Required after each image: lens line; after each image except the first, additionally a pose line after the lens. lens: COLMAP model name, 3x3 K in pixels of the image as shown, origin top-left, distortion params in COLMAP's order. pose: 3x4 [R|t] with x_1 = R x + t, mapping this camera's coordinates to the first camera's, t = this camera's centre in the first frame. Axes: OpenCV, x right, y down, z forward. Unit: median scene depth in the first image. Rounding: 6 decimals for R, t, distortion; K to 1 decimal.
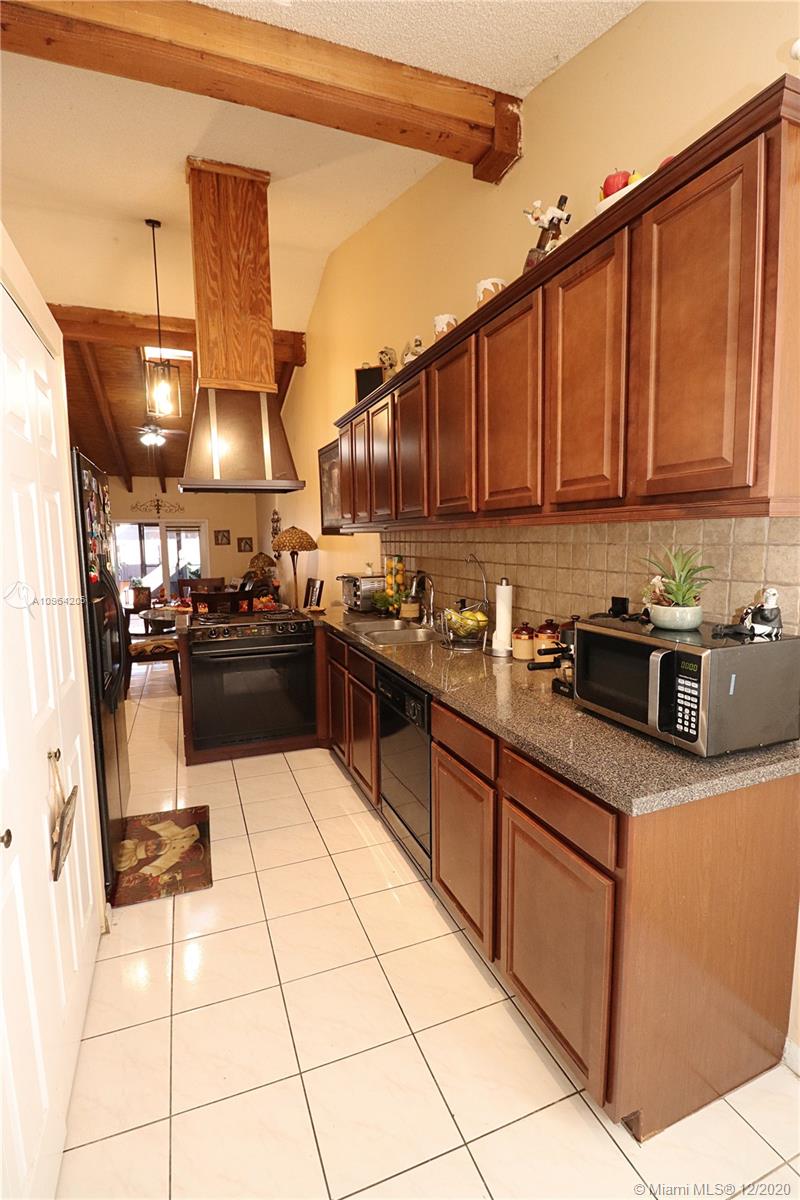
lens RADIAL K [[555.5, 0, 396.8], [0, 555.5, 600.7], [0, 0, 1]] dist [-0.002652, -0.007629]
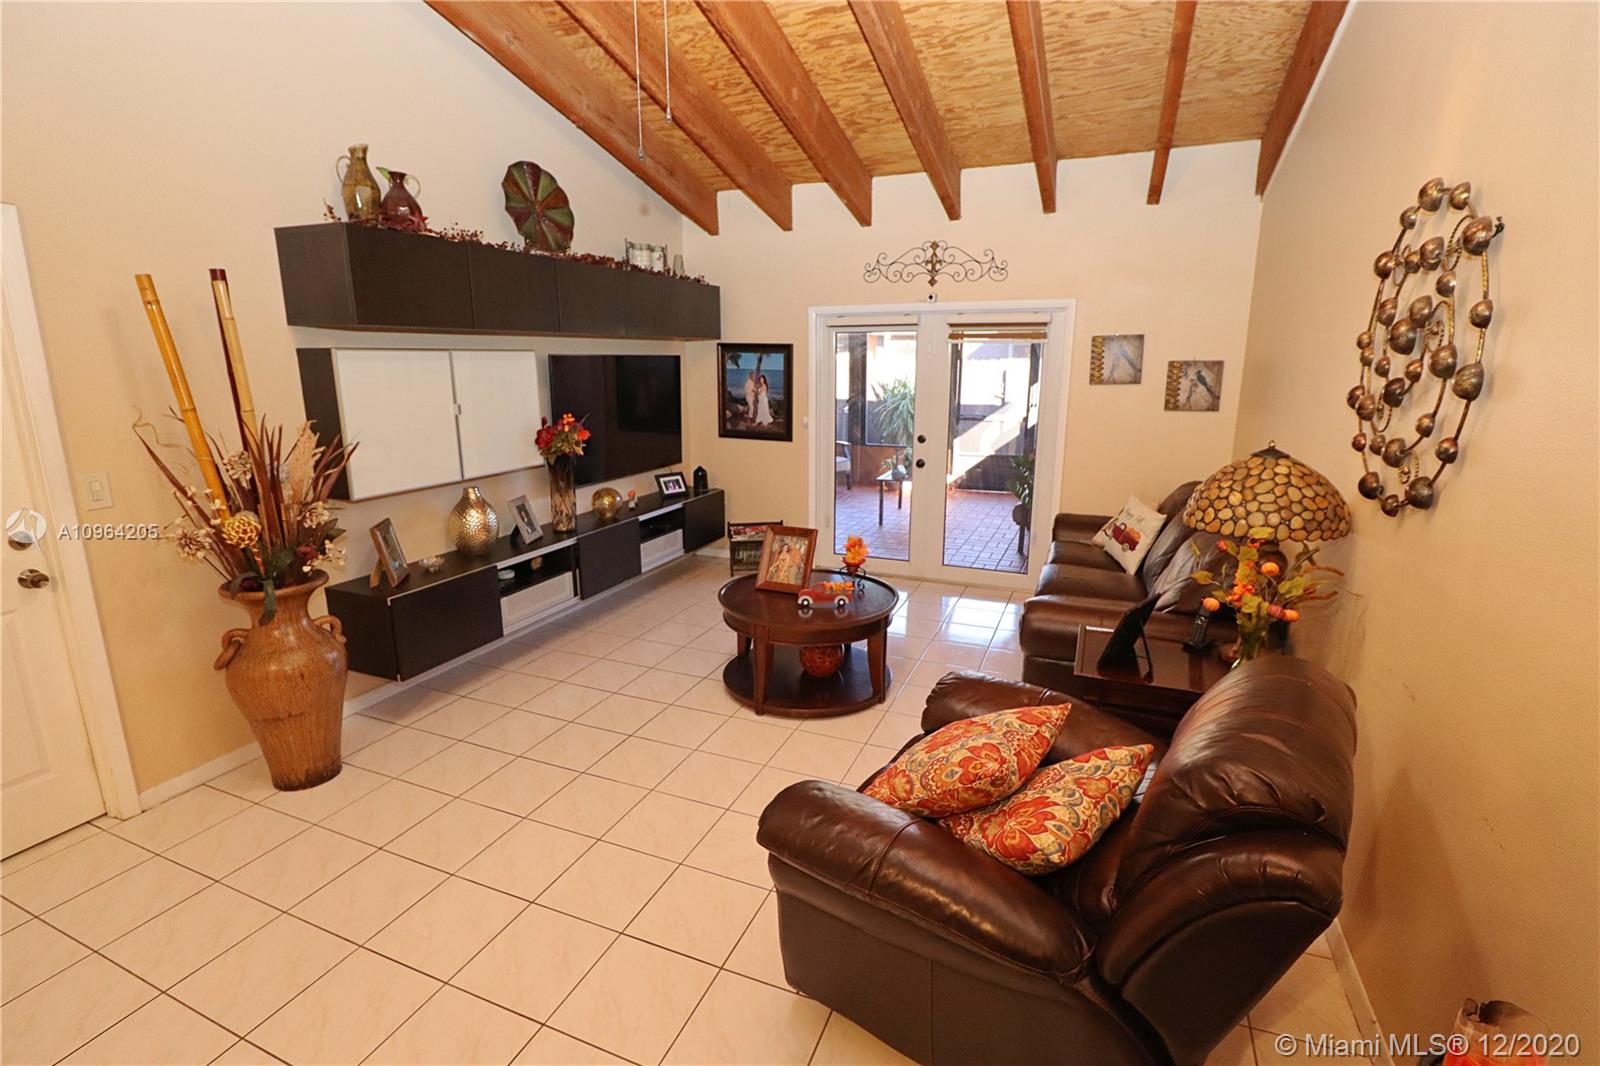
lens RADIAL K [[740.6, 0, 788.8], [0, 740.6, 535.2], [0, 0, 1]] dist [-0.002652, -0.007629]
pose [[0.720592, 0.175501, -0.670781, -0.155027], [-0.090285, 0.982949, 0.160187, -0.068069], [0.687456, -0.054868, 0.724150, 0.578652]]
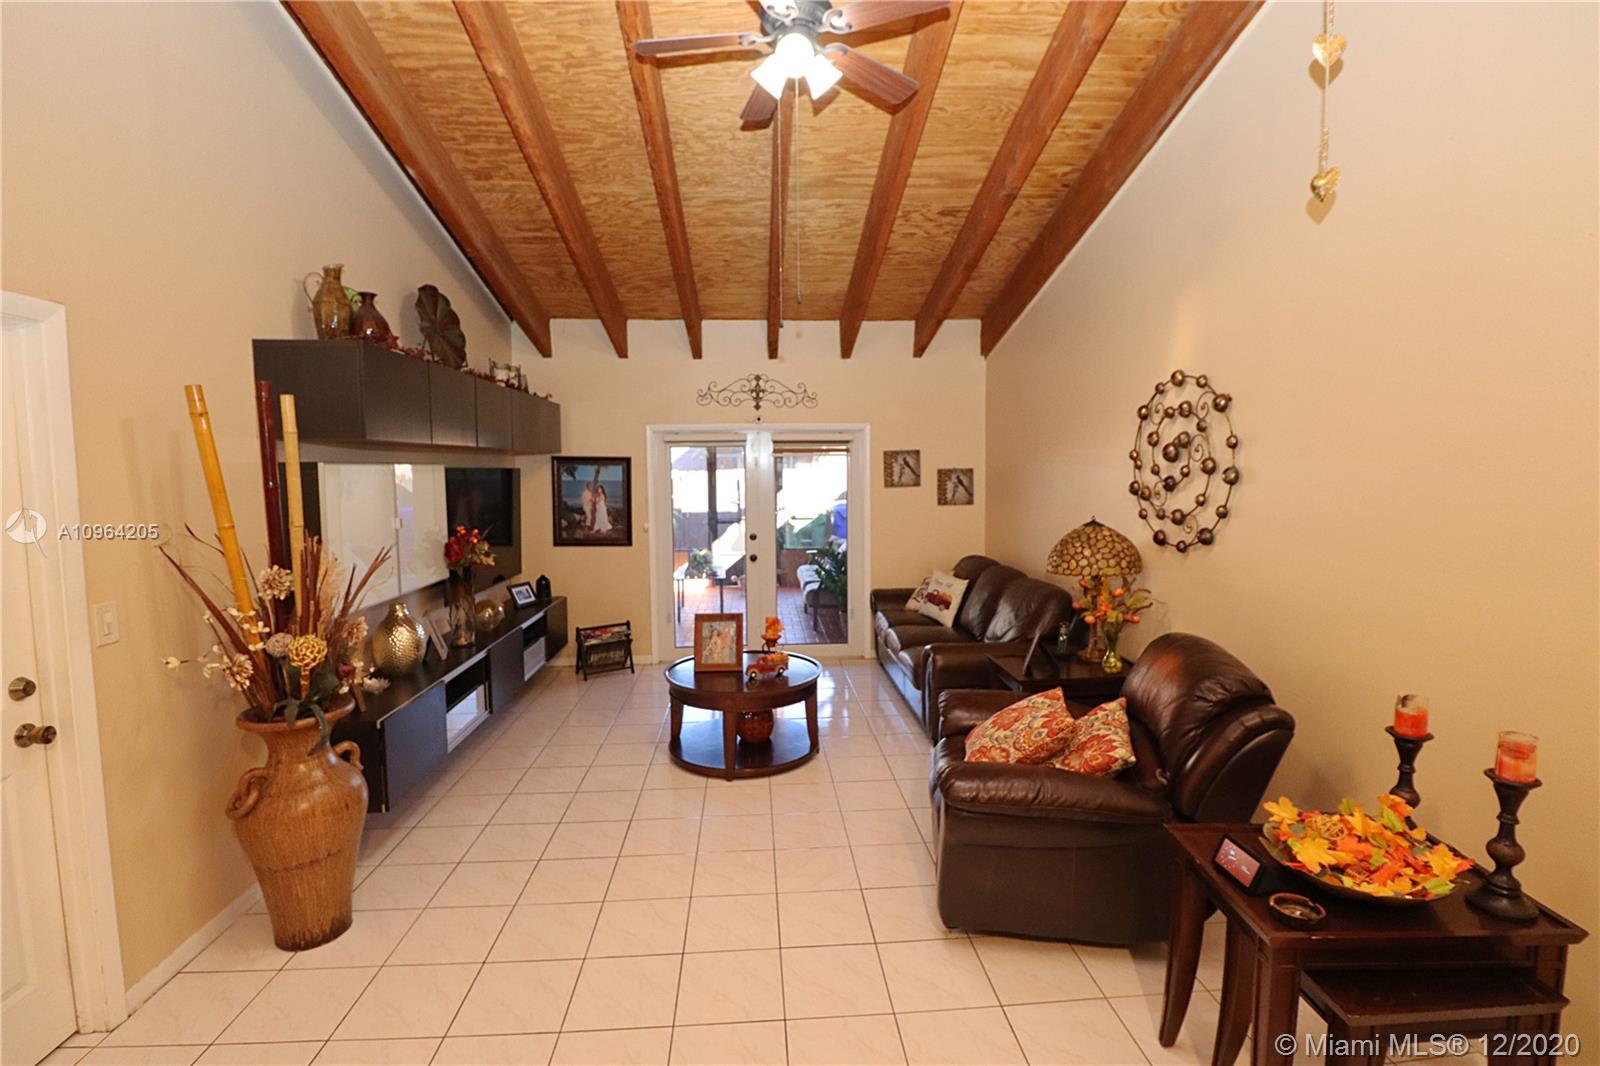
lens RADIAL K [[740.6, 0, 798.7], [0, 740.6, 536.5], [0, 0, 1]] dist [-0.002652, -0.007629]
pose [[0.953818, 0.033502, -0.298512, -0.225113], [-0.039464, 0.999123, -0.013965, -0.054546], [0.297782, 0.025100, 0.954304, 0.471375]]
